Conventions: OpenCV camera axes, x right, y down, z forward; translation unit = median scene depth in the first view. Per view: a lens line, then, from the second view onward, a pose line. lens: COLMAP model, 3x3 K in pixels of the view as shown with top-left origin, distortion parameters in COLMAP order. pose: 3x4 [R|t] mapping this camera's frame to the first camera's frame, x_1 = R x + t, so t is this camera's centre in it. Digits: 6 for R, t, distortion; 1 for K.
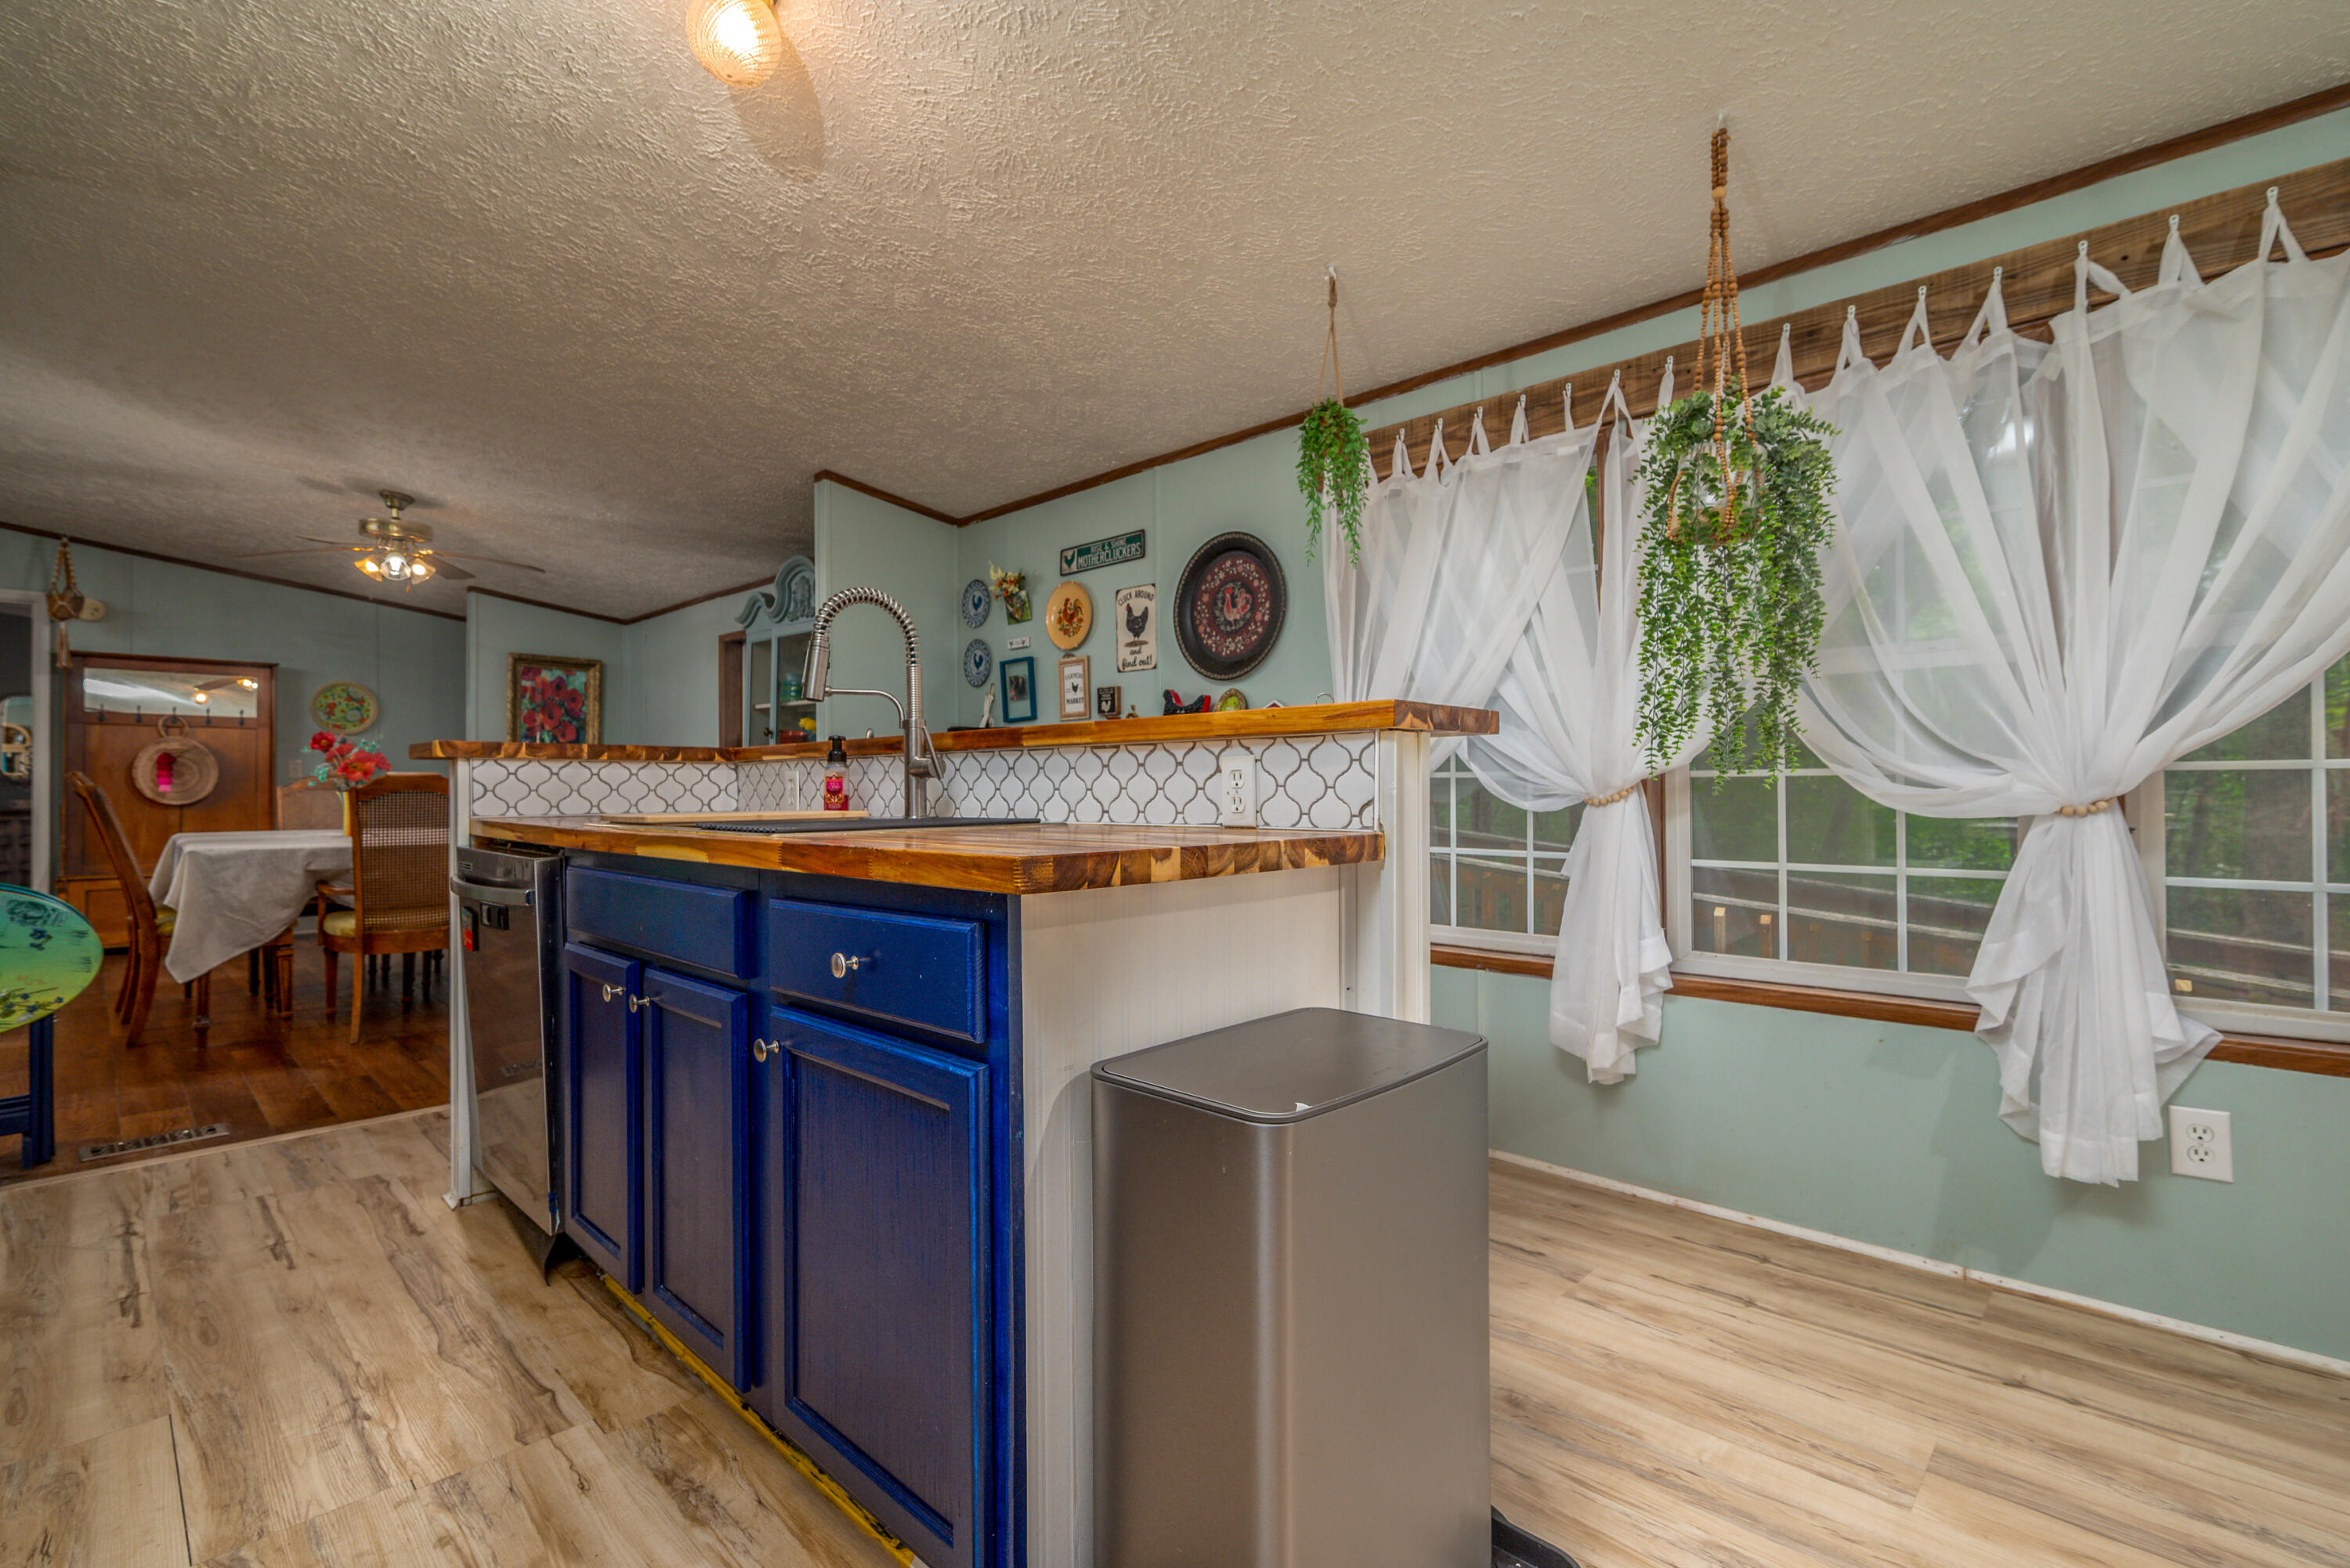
lens RADIAL K [[1040.7, 0, 1168.0], [0, 1040.7, 803.2], [0, 0, 1]] dist [0.001529, -0.000989]
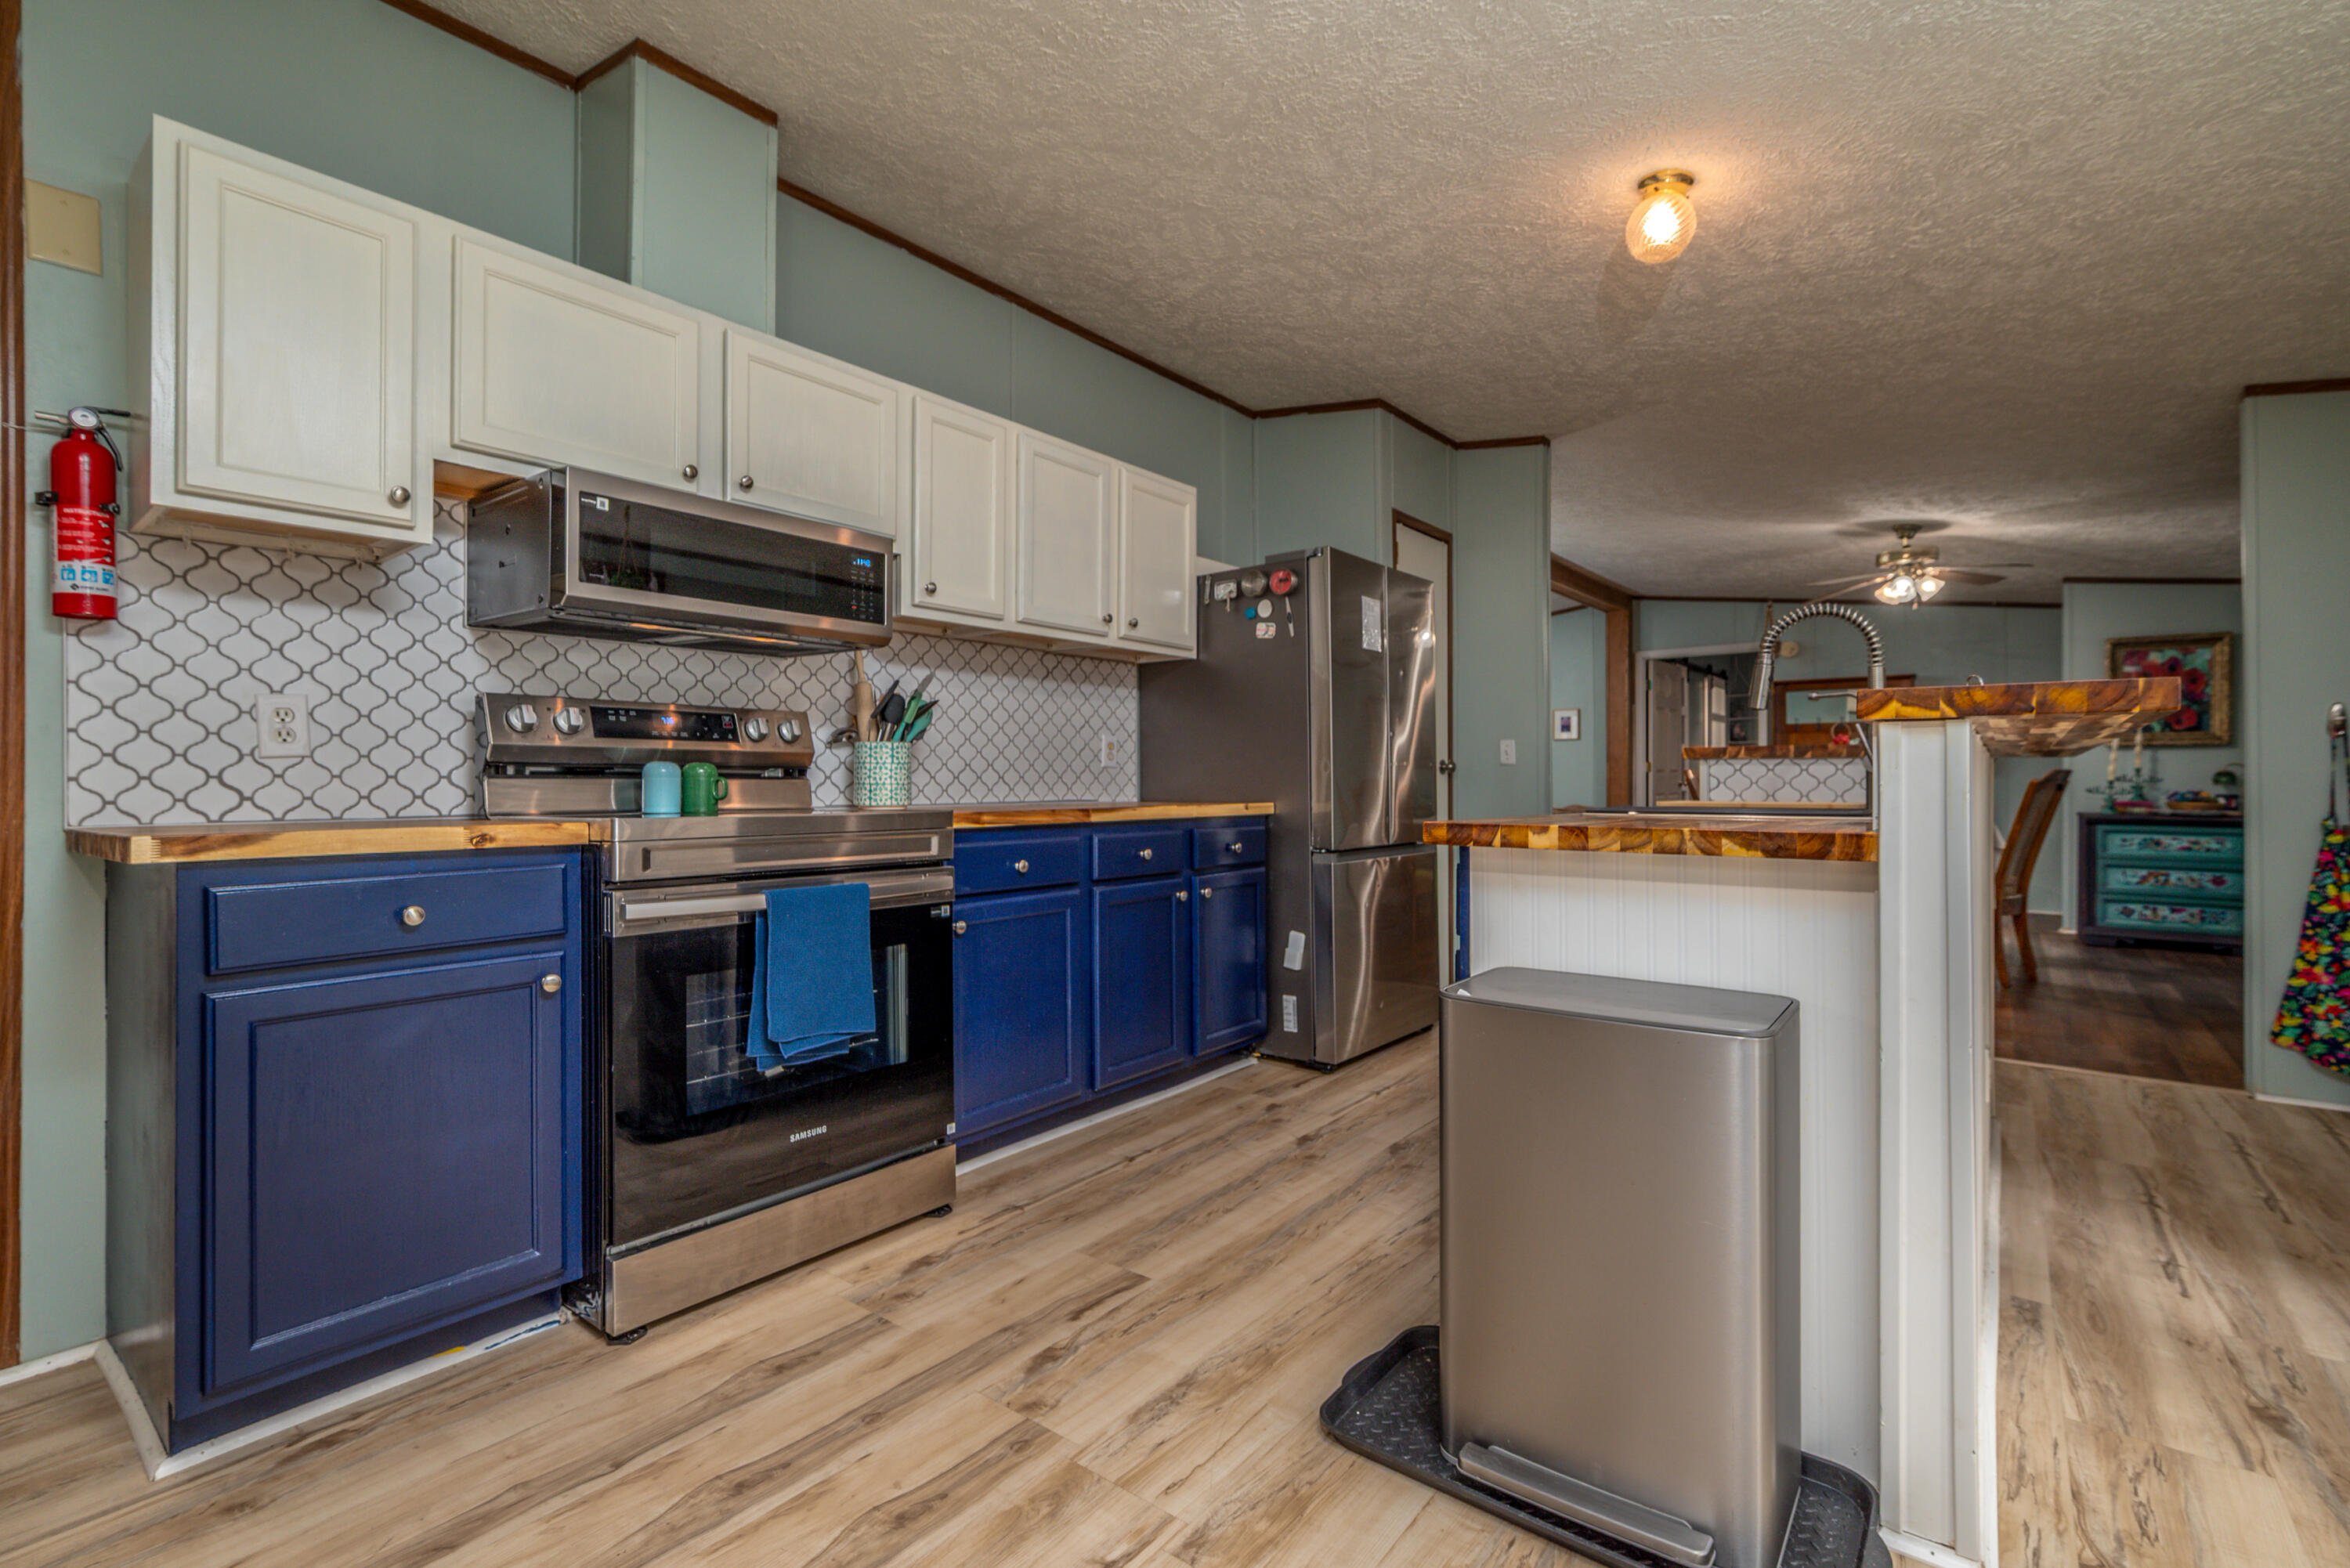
lens RADIAL K [[1040.7, 0, 1168.4], [0, 1040.7, 780.5], [0, 0, 1]] dist [0.001529, -0.000989]
pose [[0.093267, 0.001964, -0.995639, 0.413683], [-0.016550, 0.999863, 0.000422, -0.003060], [0.995504, 0.016439, 0.093286, 0.111978]]
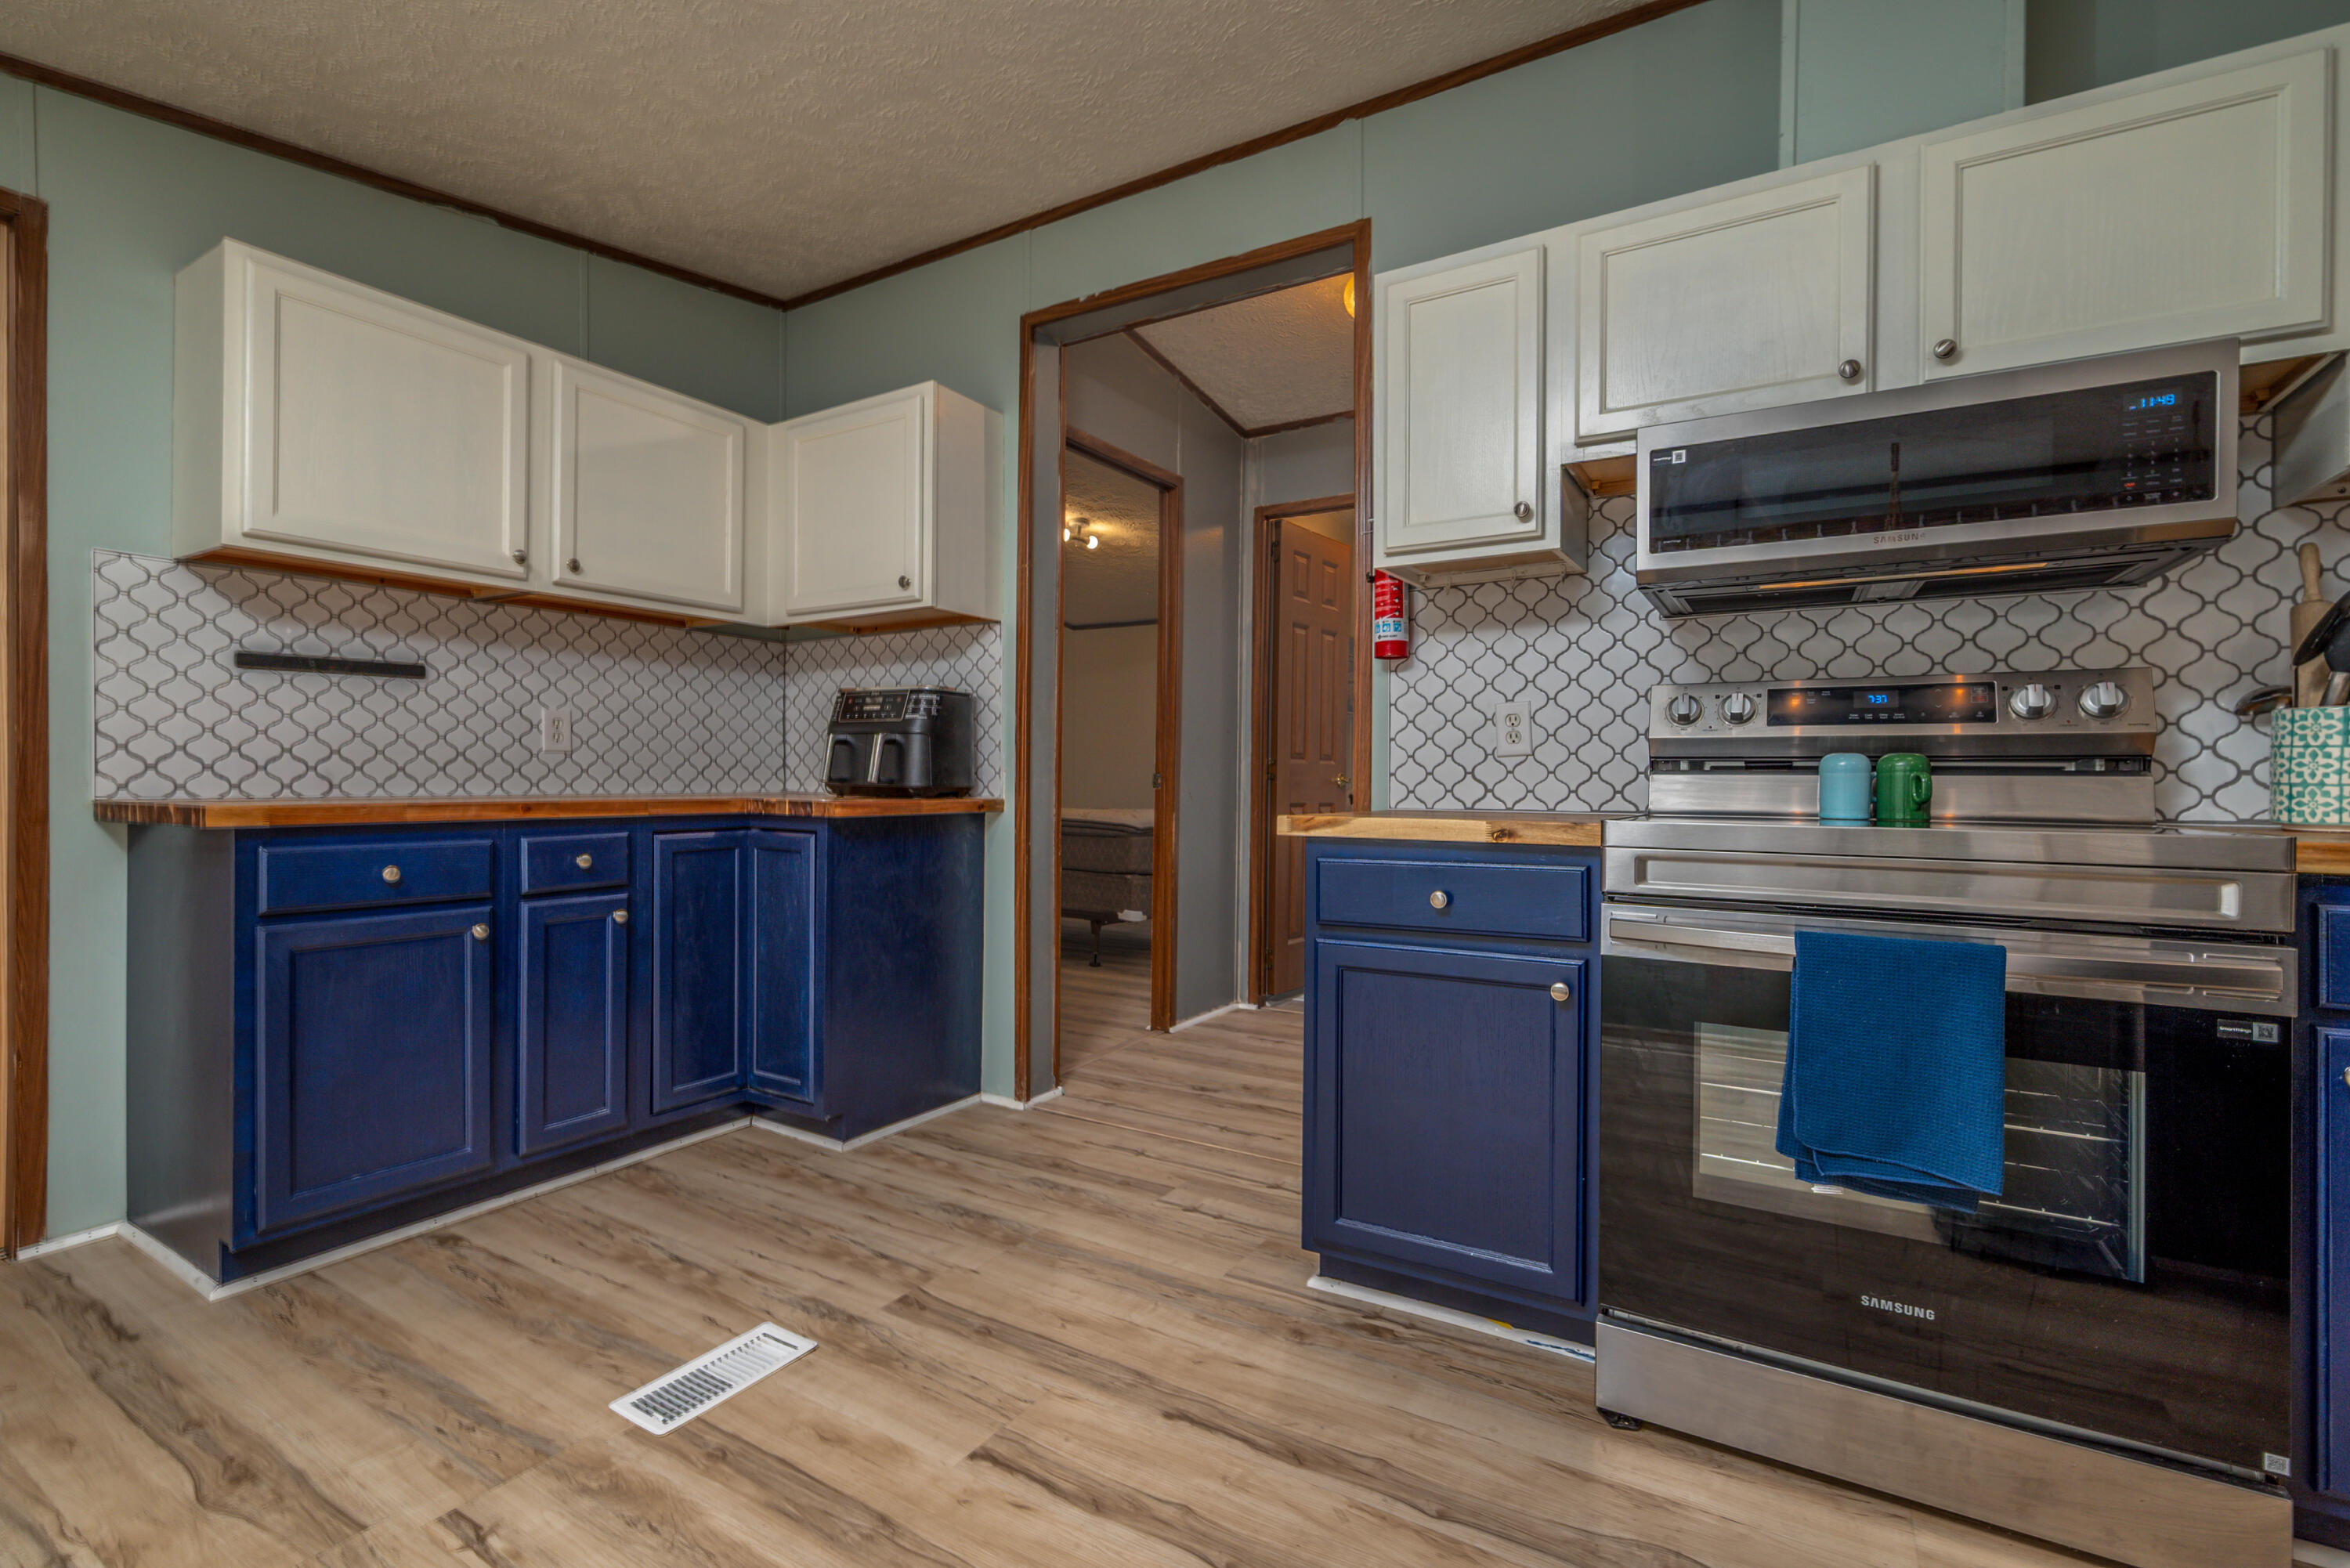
lens RADIAL K [[1040.7, 0, 1185.5], [0, 1040.7, 780.7], [0, 0, 1]] dist [0.001529, -0.000989]
pose [[-0.974522, 0.001278, -0.224287, 0.169594], [-0.003779, 0.999748, 0.022115, -0.005511], [0.224259, 0.022400, -0.974272, 0.276183]]
